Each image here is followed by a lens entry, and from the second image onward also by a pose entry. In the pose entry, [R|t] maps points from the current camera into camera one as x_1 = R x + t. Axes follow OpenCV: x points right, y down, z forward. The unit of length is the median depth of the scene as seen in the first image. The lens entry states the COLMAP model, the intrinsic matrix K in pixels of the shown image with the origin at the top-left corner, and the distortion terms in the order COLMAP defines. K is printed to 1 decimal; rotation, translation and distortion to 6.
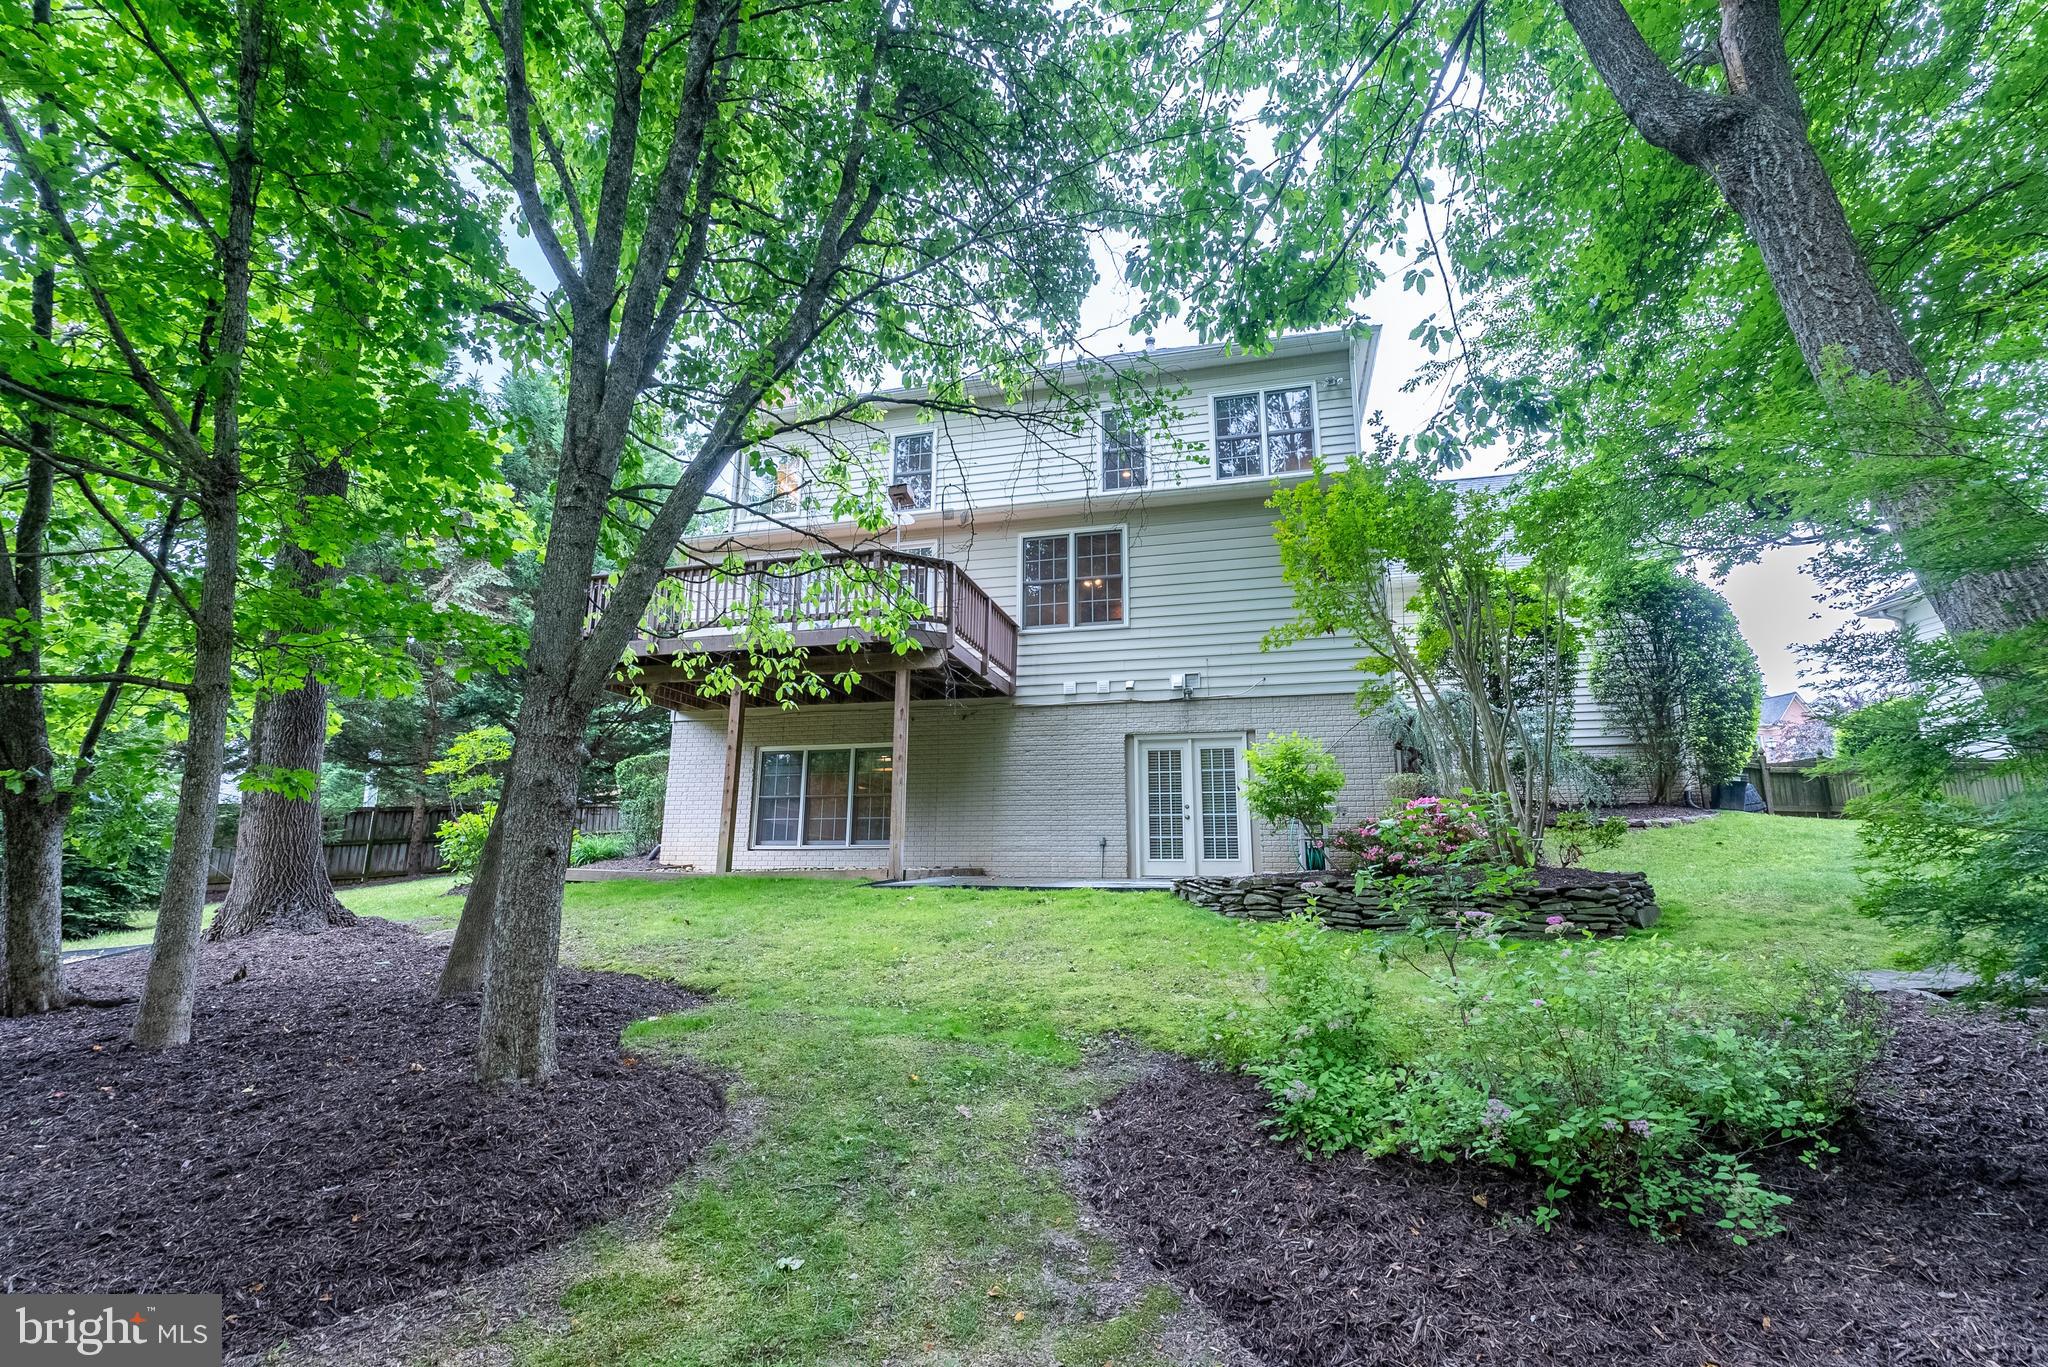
lens RADIAL K [[912.7, 0, 1025.5], [0, 912.7, 679.2], [0, 0, 1]] dist [-0.018584, -0.000153]
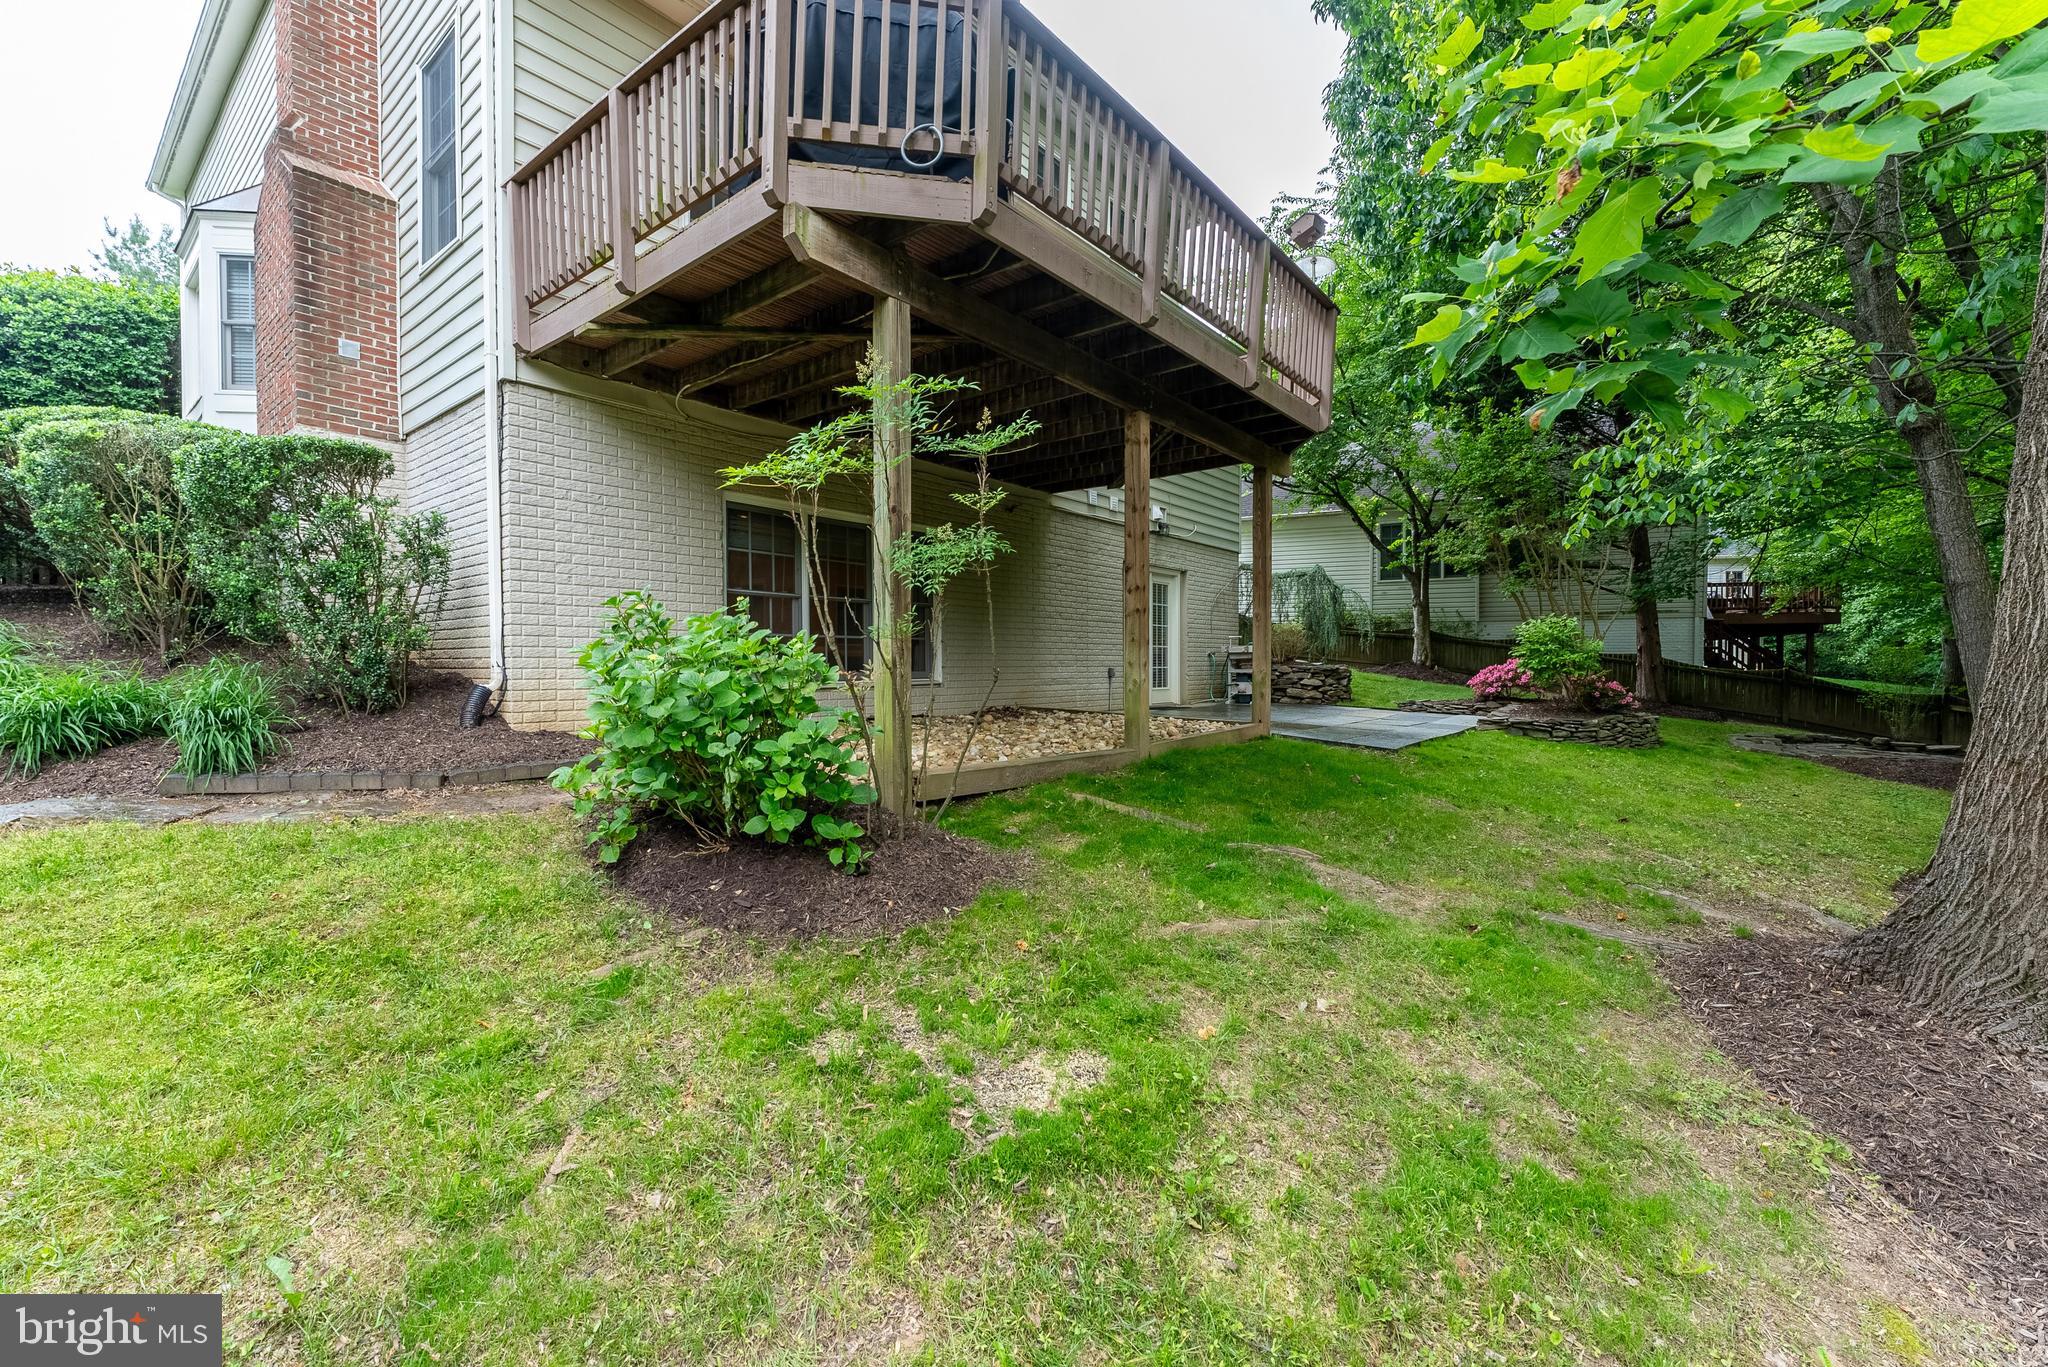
lens RADIAL K [[838.1, 0, 1025.0], [0, 838.1, 679.3], [0, 0, 1]] dist [-0.004645, -0.000622]
pose [[0.414492, -0.025498, 0.909696, -0.722271], [-0.194279, 0.974084, 0.115824, 0.099717], [-0.889074, -0.224743, 0.398796, 0.713370]]
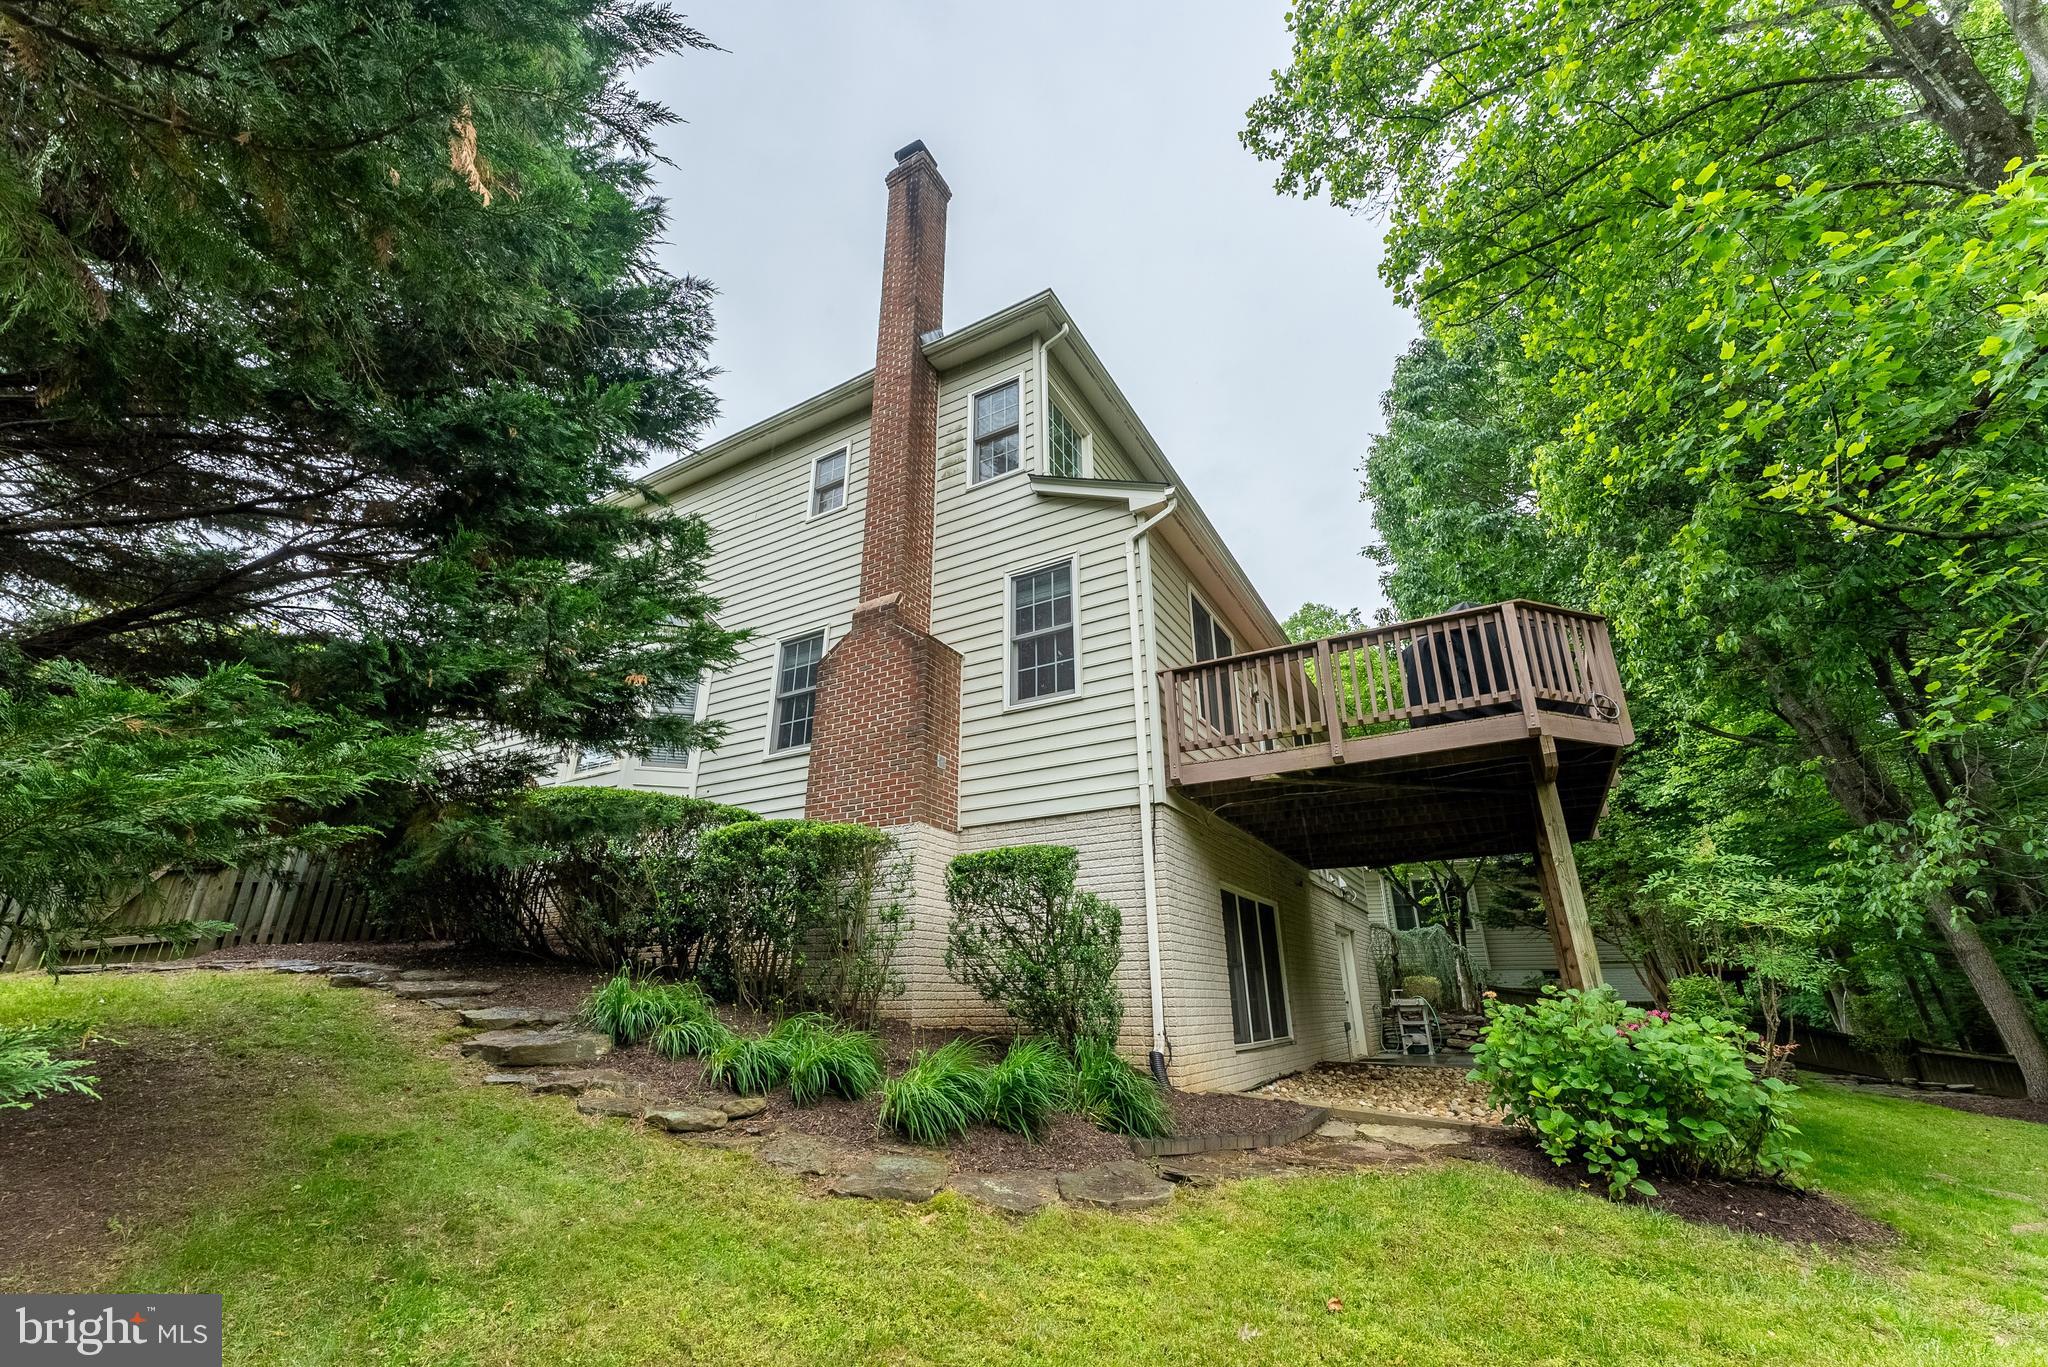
lens RADIAL K [[838.1, 0, 1020.9], [0, 838.1, 684.8], [0, 0, 1]] dist [-0.004645, -0.000622]
pose [[0.263697, 0.338431, 0.903288, -1.007922], [-0.199731, 0.935295, -0.292115, 0.162202], [-0.943701, -0.103384, 0.314229, 1.065890]]
